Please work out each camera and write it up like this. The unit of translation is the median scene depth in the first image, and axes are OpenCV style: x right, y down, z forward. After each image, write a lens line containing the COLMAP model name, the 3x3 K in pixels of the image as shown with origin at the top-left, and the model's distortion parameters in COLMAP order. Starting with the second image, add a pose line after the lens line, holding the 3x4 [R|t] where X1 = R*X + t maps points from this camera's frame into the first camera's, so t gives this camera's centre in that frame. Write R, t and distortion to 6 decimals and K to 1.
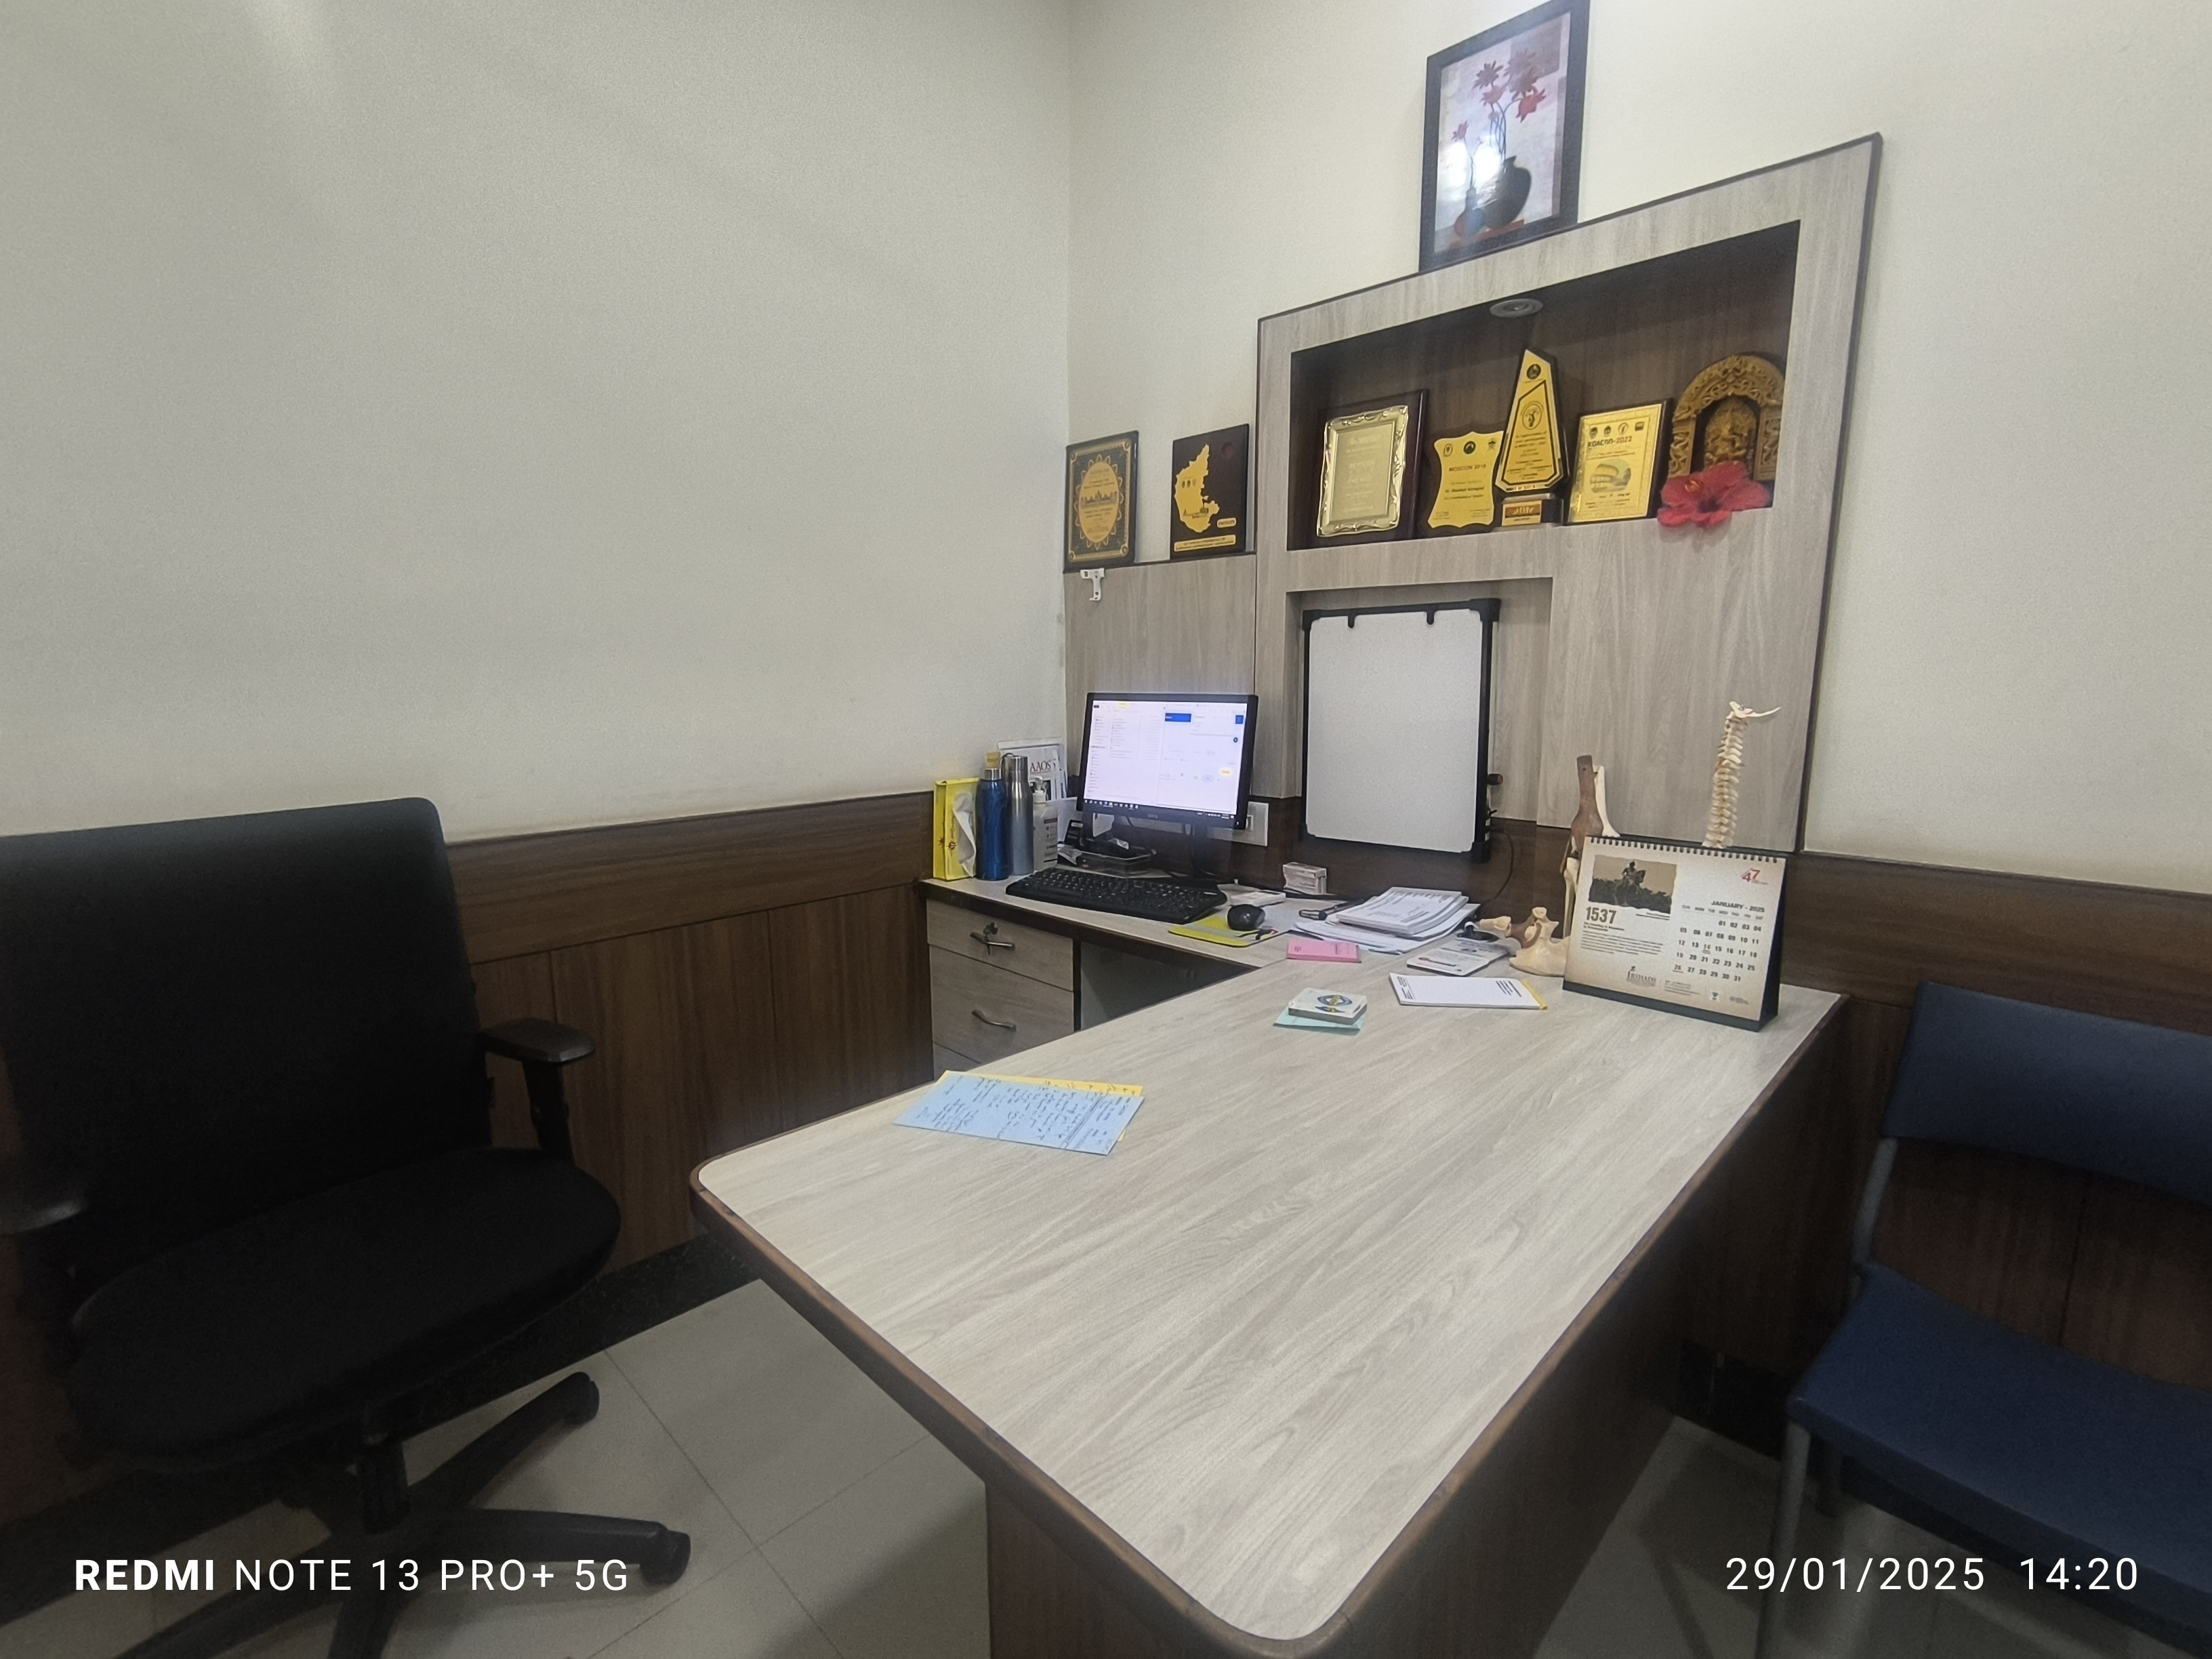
lens RADIAL K [[1014.0, 0, 1123.9], [0, 1014.0, 821.6], [0, 0, 1]] dist [-0.006857, 0.006722]
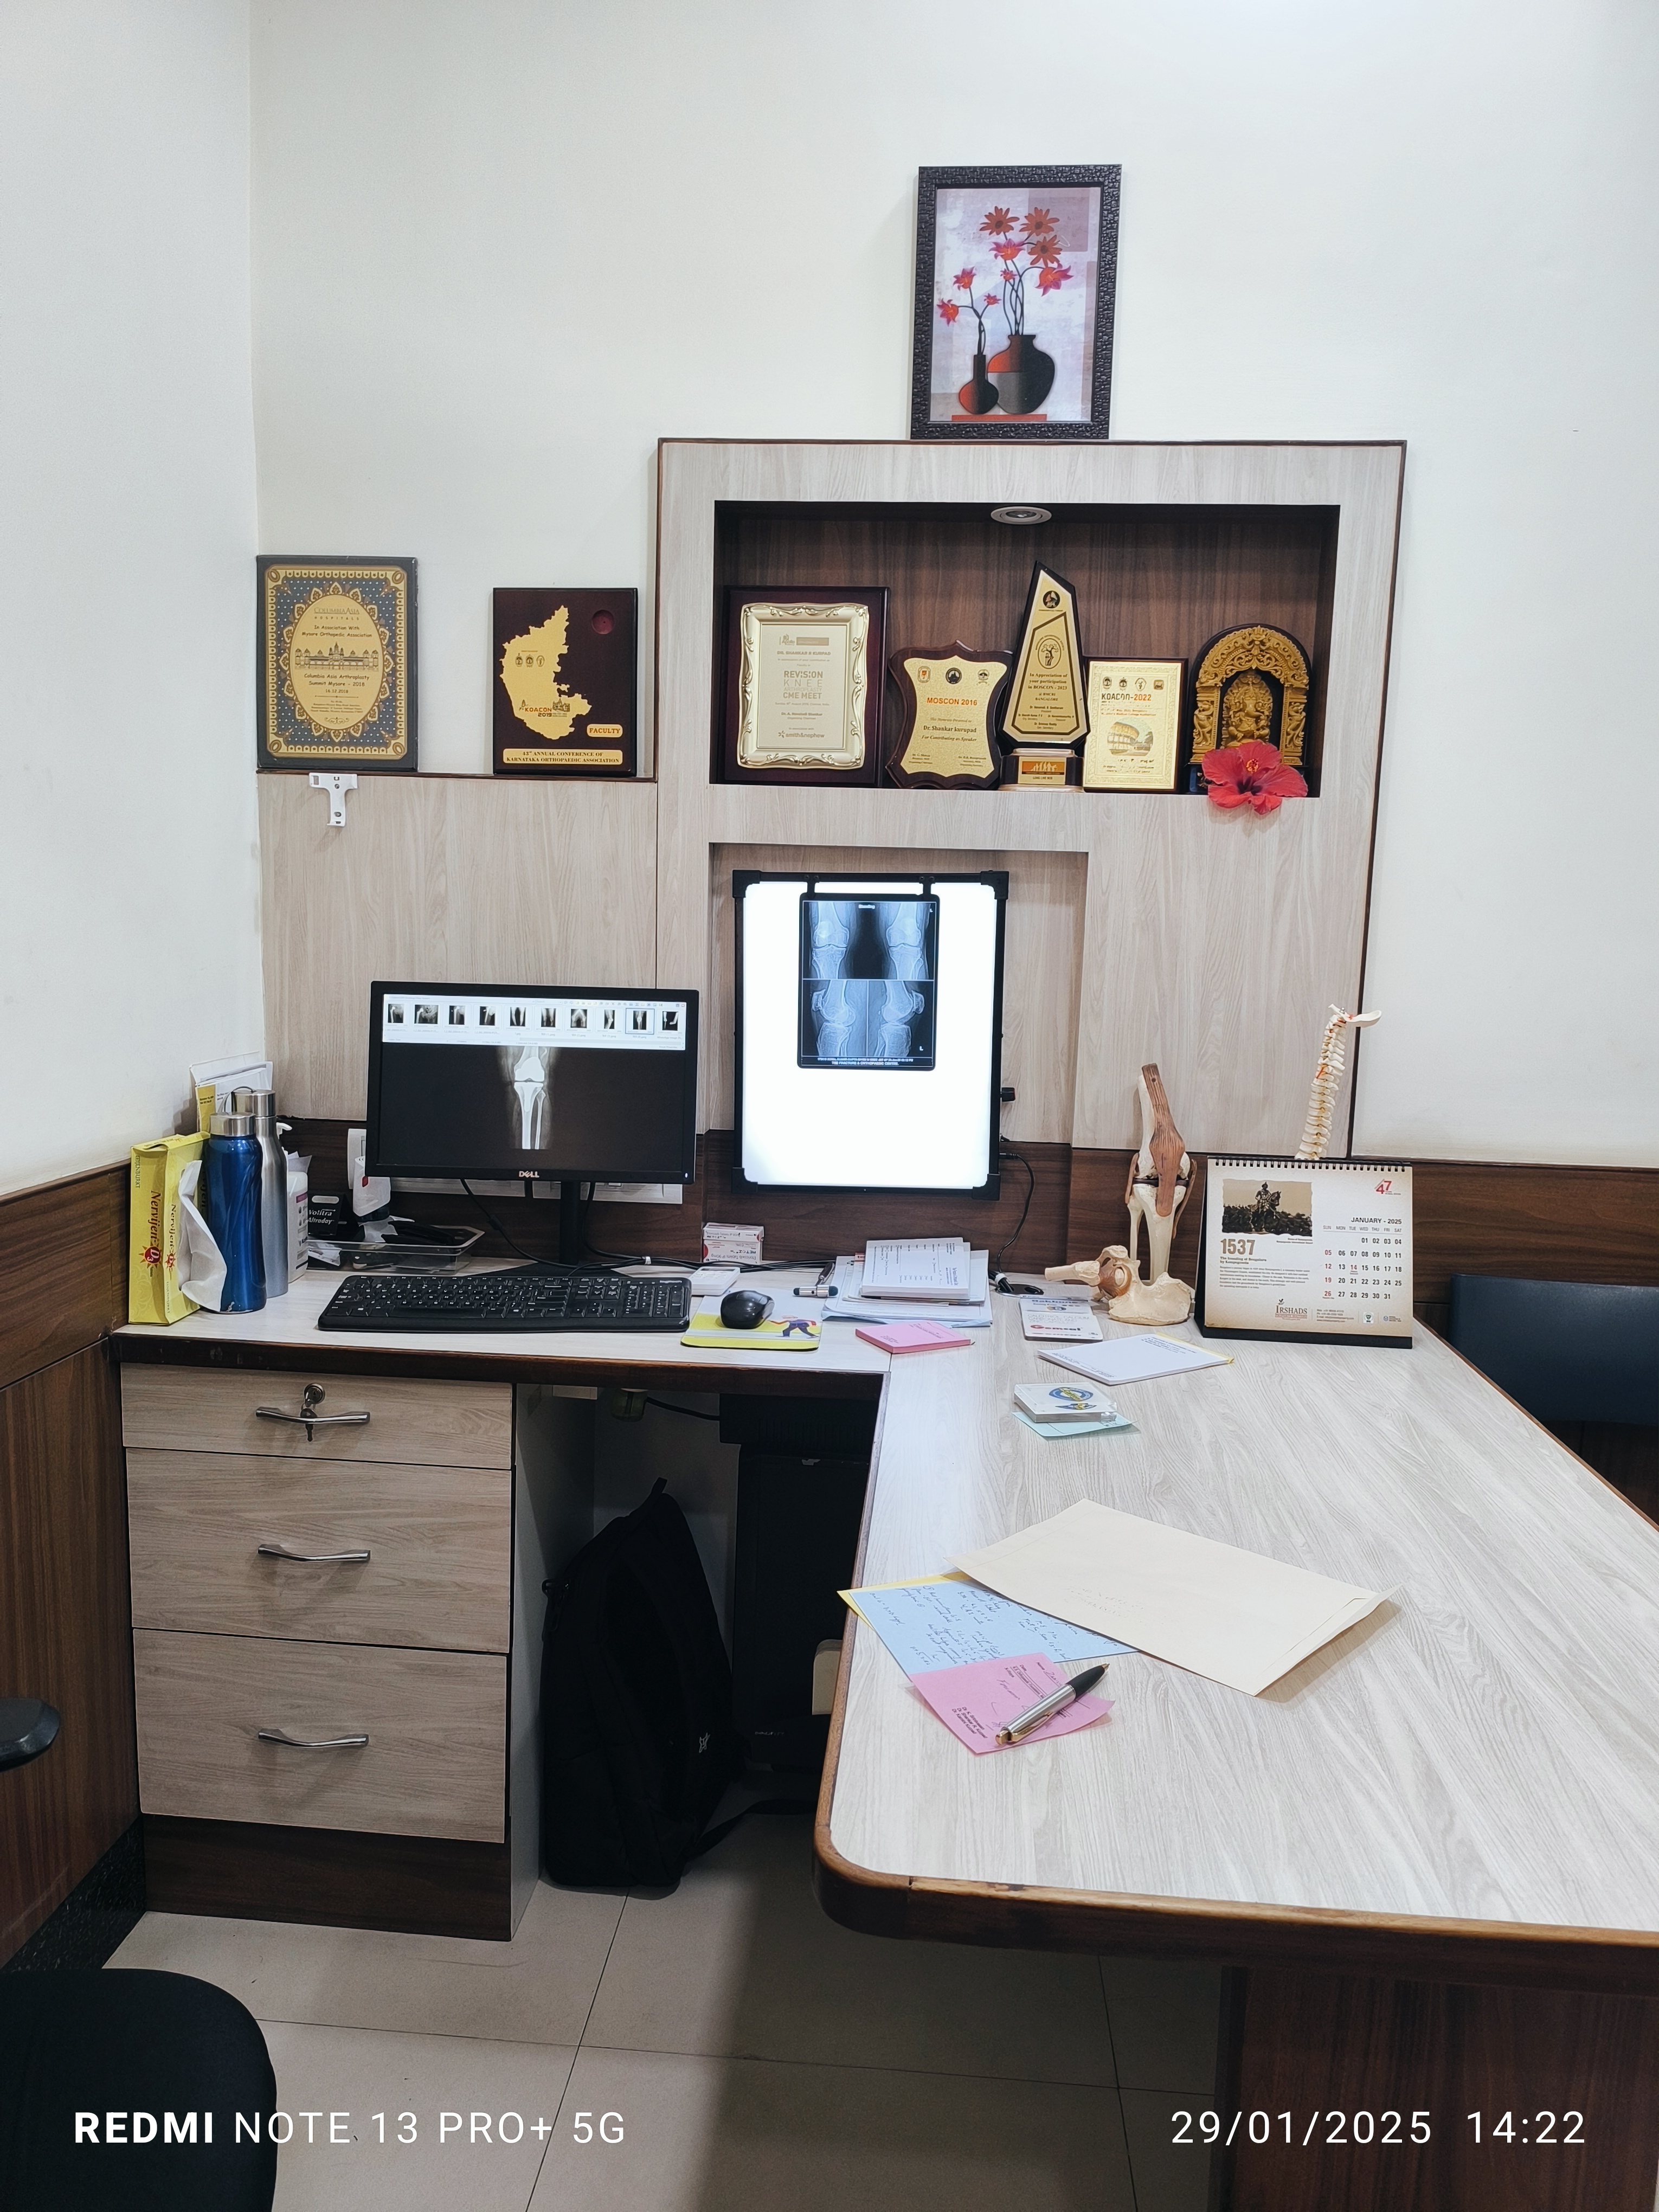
lens RADIAL K [[1513.3, 0, 824.4], [0, 1513.3, 1113.7], [0, 0, 1]] dist [0.029222, -0.034000]
pose [[0.769439, -0.059646, 0.635929, -0.514285], [0.068119, 0.997615, 0.011149, -0.050087], [-0.635077, 0.034740, 0.771667, 0.166672]]
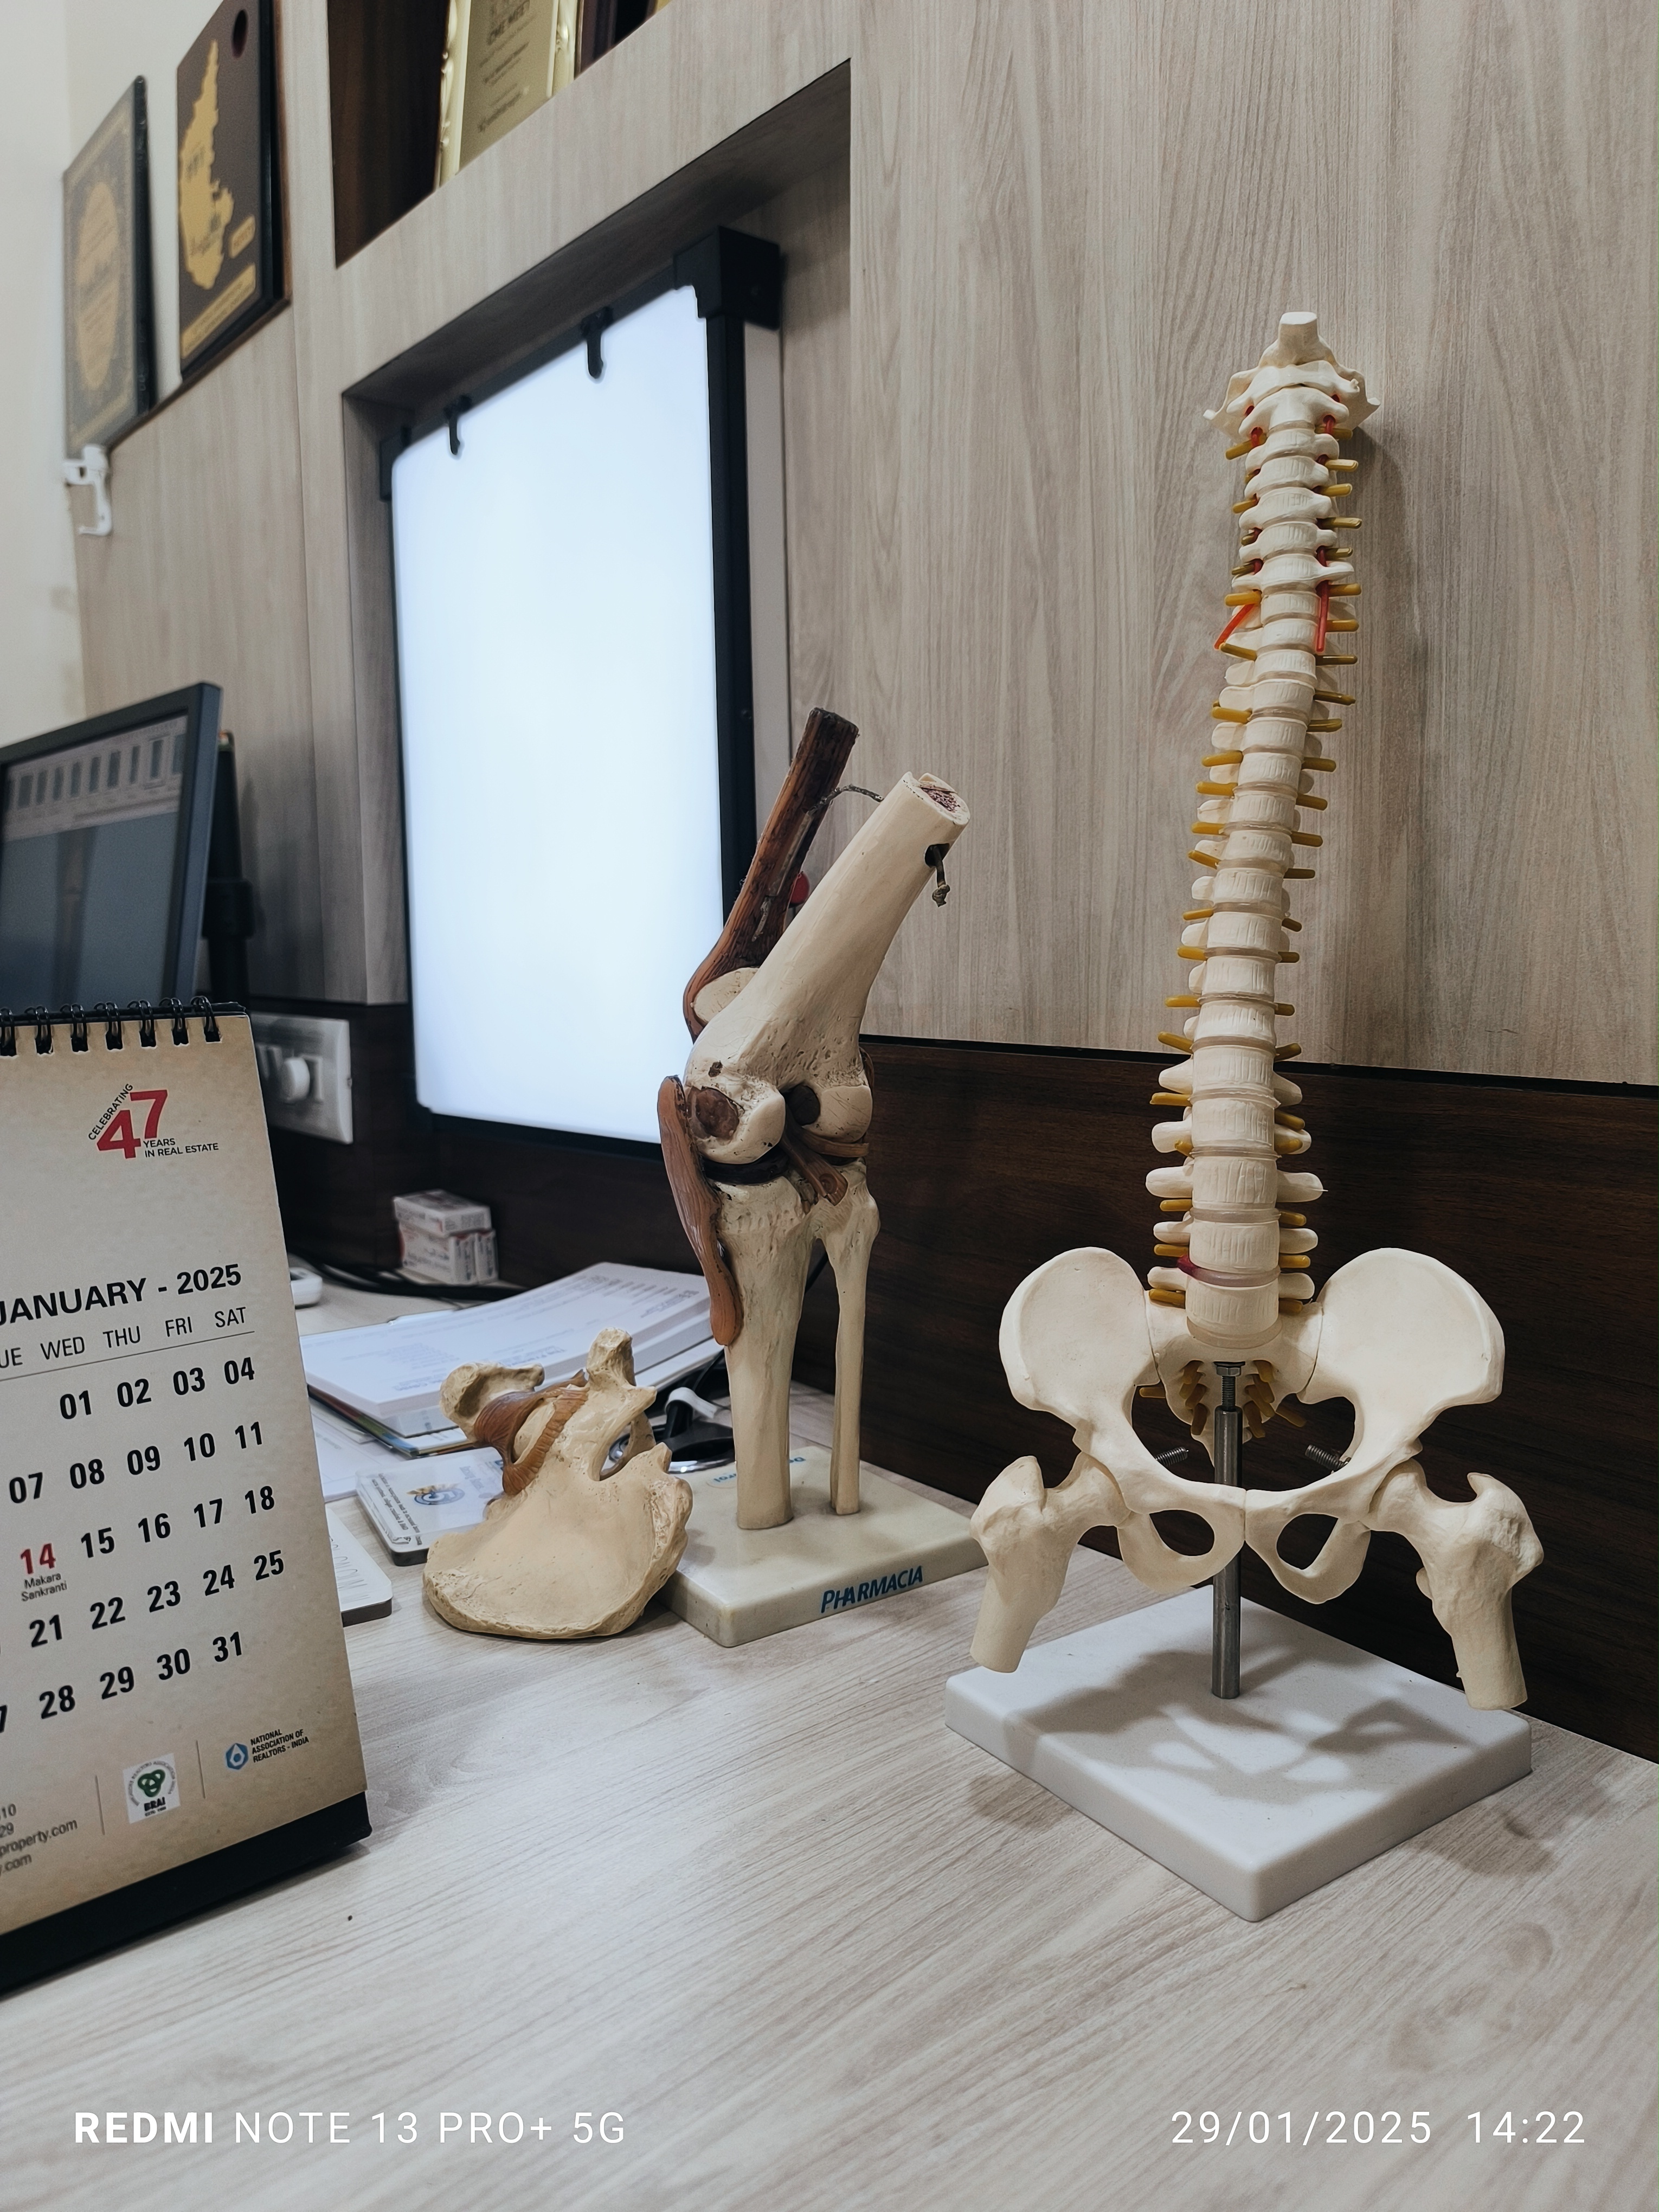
lens RADIAL K [[1513.3, 0, 870.6], [0, 1513.3, 1107.6], [0, 0, 1]] dist [0.029222, -0.034000]
pose [[0.996645, 0.003419, -0.081779, 0.428270], [-0.006921, 0.999069, -0.042577, 0.038643], [0.081557, 0.043000, 0.995741, 0.581849]]
